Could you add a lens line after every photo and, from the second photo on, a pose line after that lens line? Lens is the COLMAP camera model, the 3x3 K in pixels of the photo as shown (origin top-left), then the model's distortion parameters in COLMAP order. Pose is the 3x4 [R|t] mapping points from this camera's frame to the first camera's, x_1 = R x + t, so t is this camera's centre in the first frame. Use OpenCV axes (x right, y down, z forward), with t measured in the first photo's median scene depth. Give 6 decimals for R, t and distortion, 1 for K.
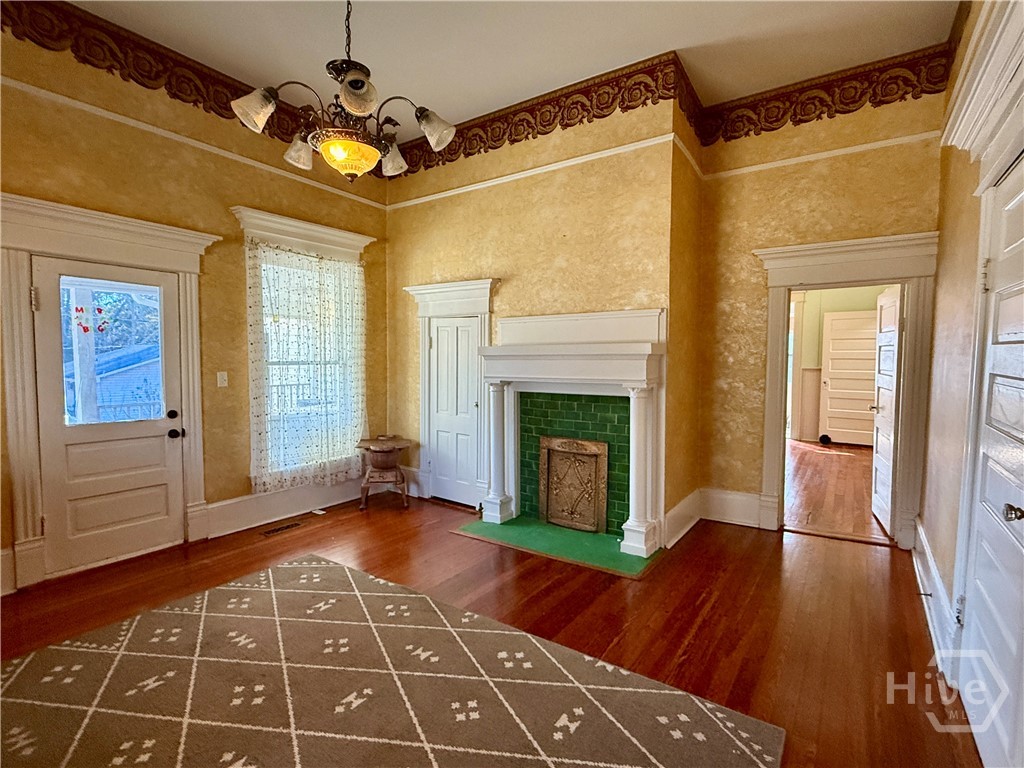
lens RADIAL K [[508.8, 0, 508.5], [0, 508.8, 385.9], [0, 0, 1]] dist [0.003499, 0.000440]
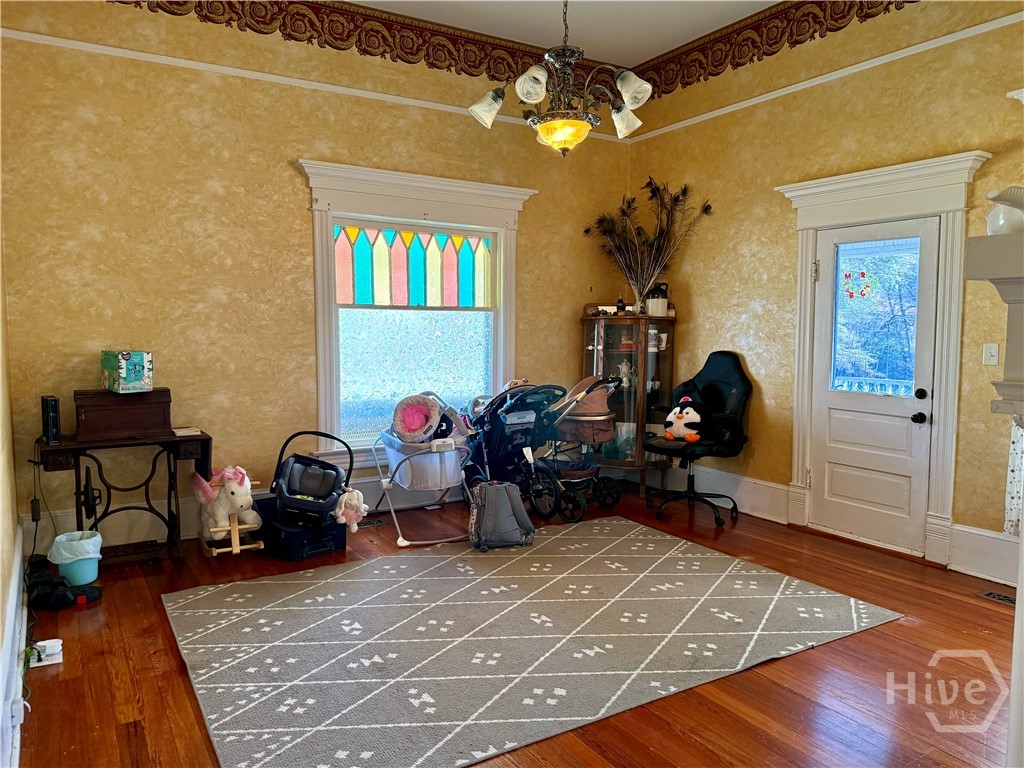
lens RADIAL K [[735.3, 0, 510.1], [0, 735.3, 384.1], [0, 0, 1]] dist [0.012300, 0.001103]
pose [[-0.408337, 0.060414, -0.910830, 0.824442], [-0.060030, 0.993870, 0.092835, -0.035425], [0.910855, 0.092585, -0.402208, 1.079224]]
